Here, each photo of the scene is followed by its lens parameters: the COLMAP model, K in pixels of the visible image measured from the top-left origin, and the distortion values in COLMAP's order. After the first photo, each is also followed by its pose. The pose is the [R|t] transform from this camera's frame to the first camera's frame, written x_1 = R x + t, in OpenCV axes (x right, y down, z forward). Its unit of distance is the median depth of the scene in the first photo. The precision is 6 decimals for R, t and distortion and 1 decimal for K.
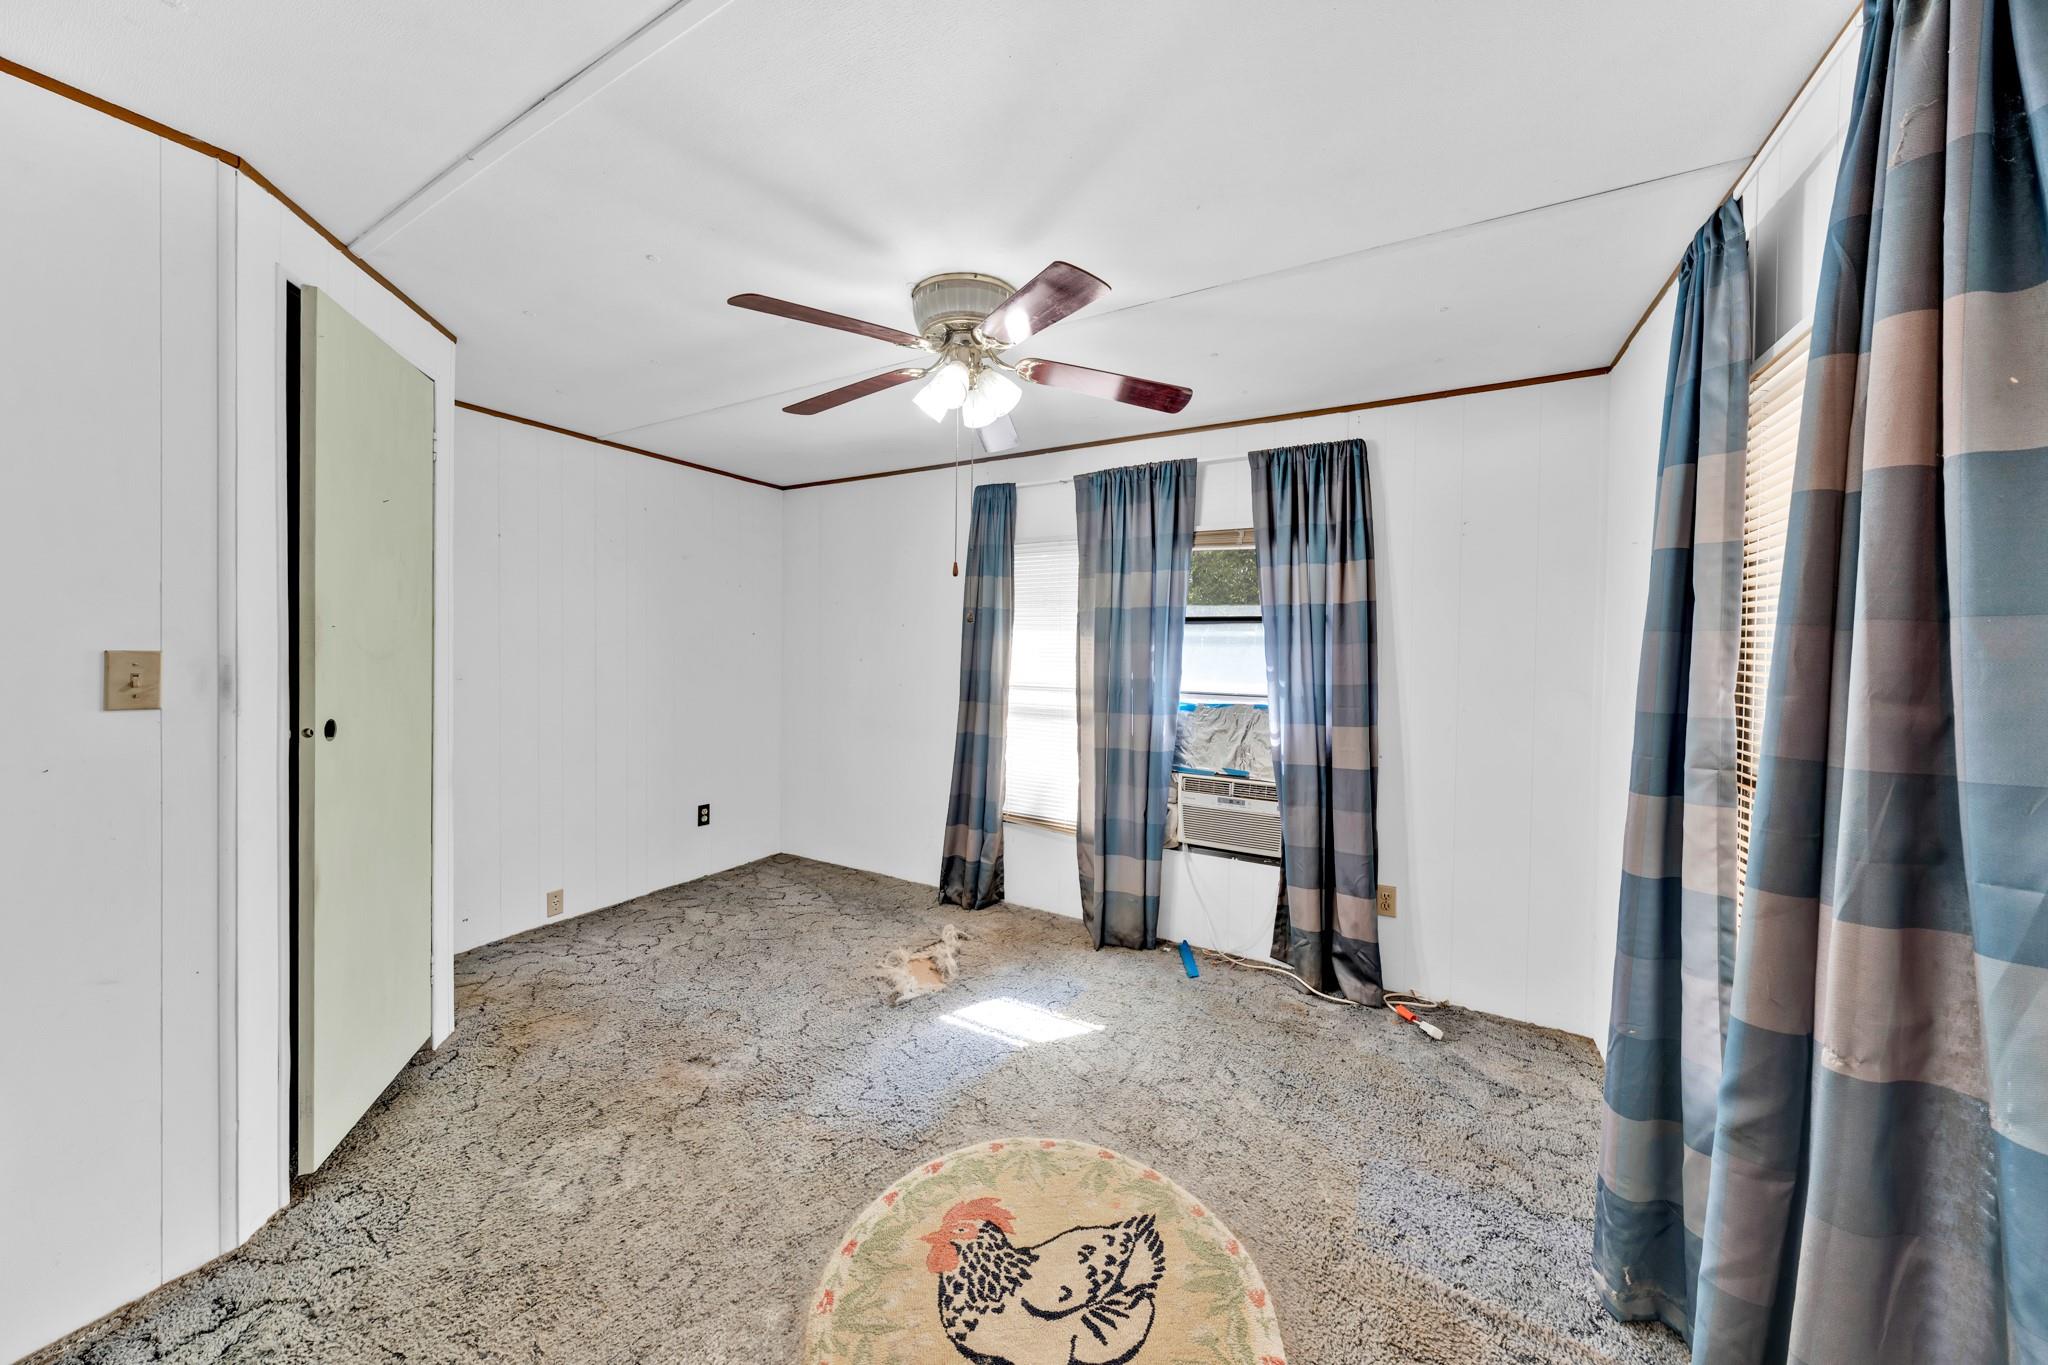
lens RADIAL K [[706.6, 0, 1017.4], [0, 706.6, 661.3], [0, 0, 1]] dist [0.001313, -0.000117]
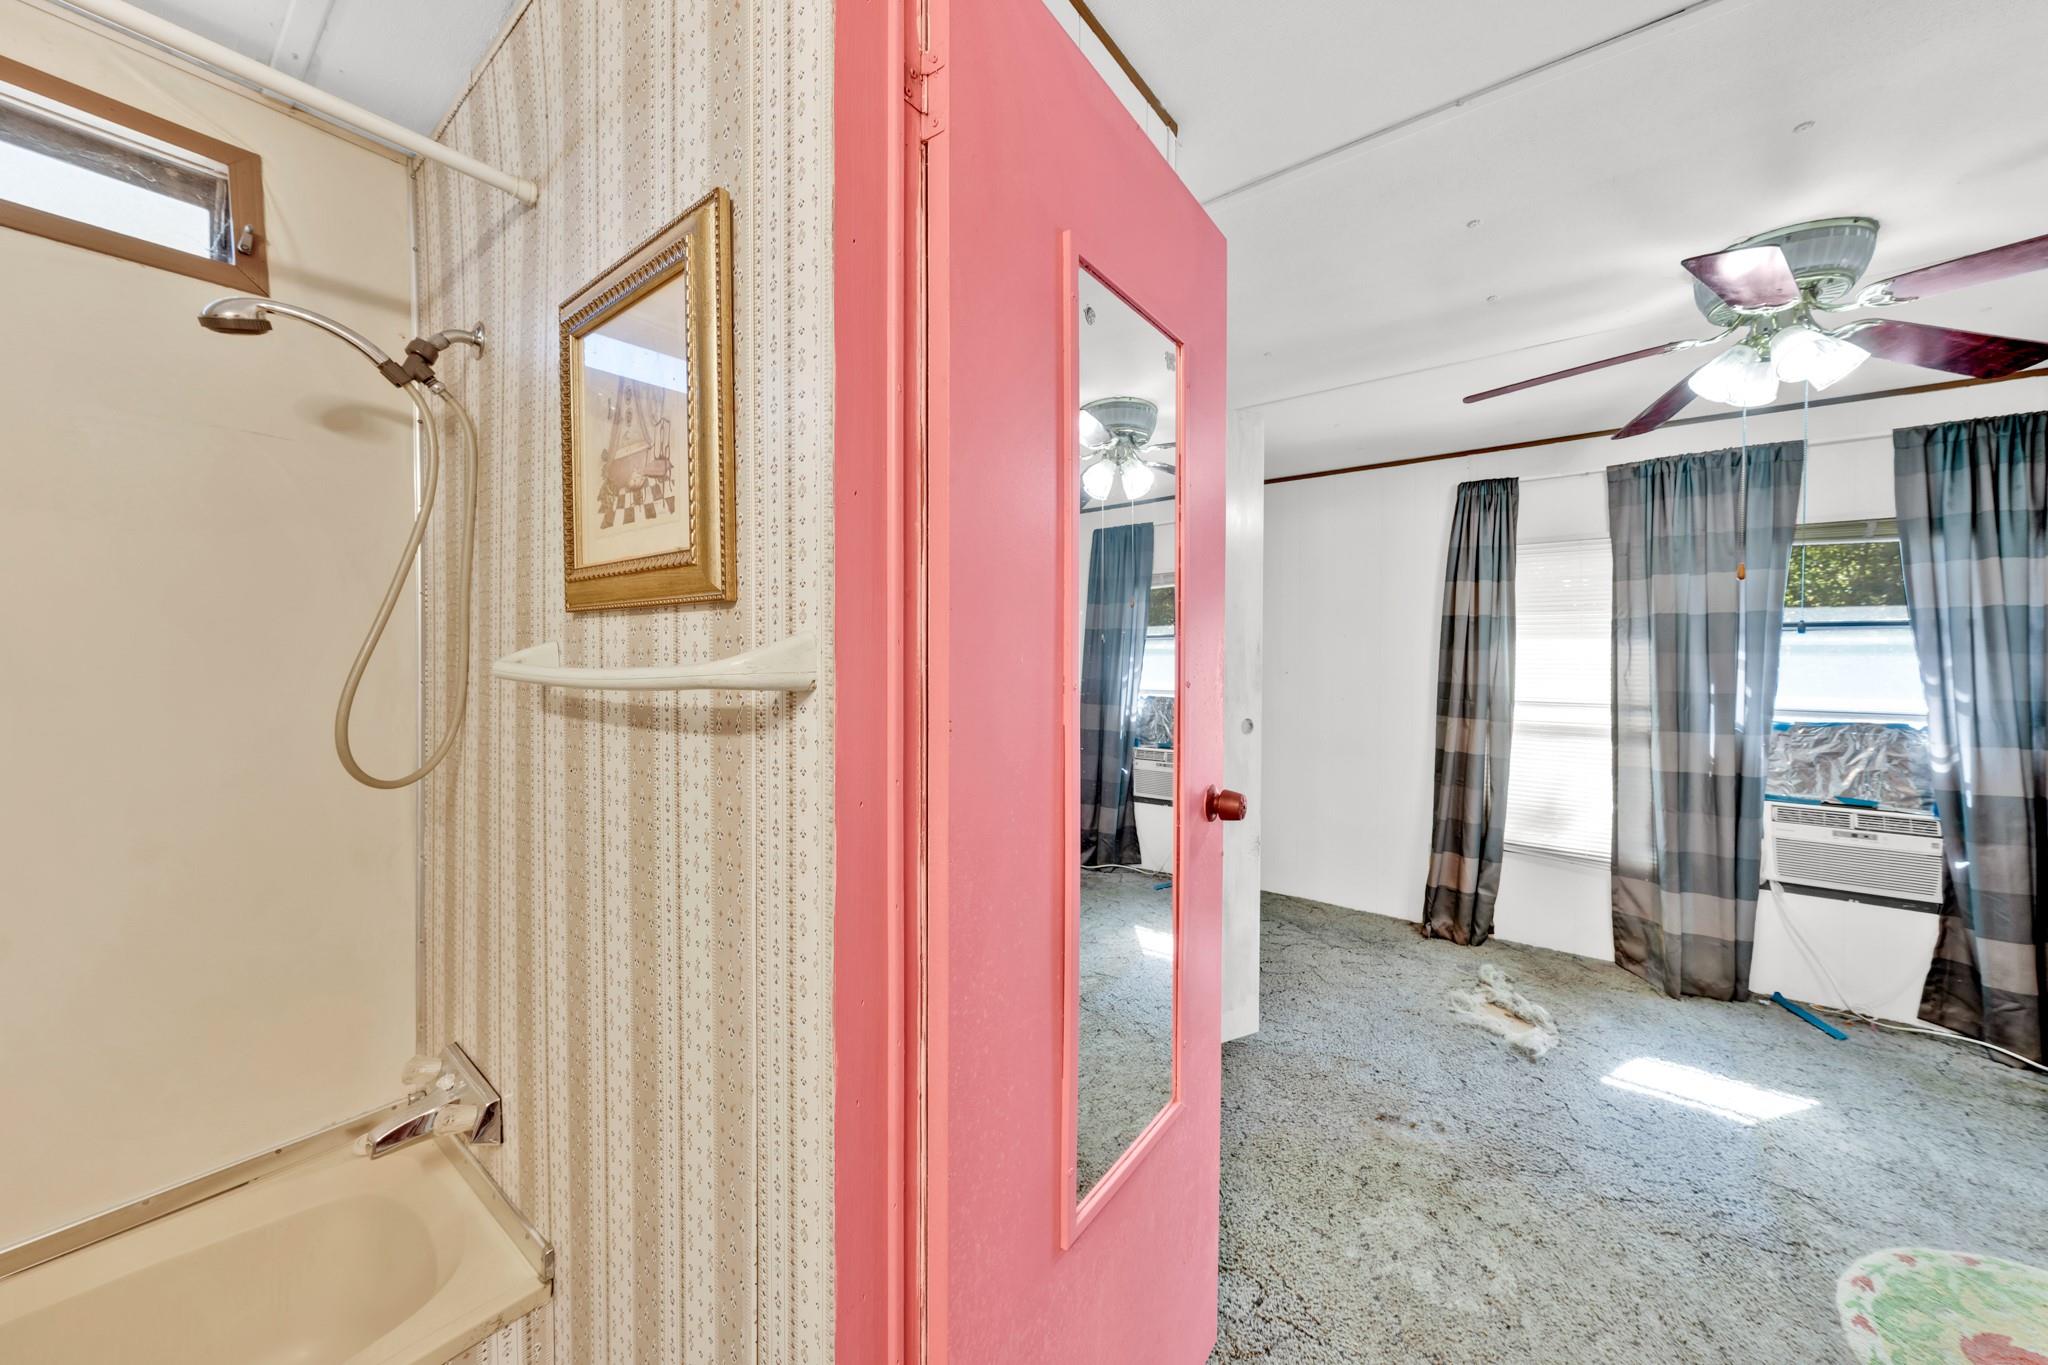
lens RADIAL K [[706.6, 0, 1060.0], [0, 706.6, 671.9], [0, 0, 1]] dist [0.001313, -0.000117]
pose [[0.995047, -0.005950, -0.099232, -0.562415], [0.006350, 0.999973, 0.003720, -0.011087], [0.099207, -0.004332, 0.995057, 0.041551]]
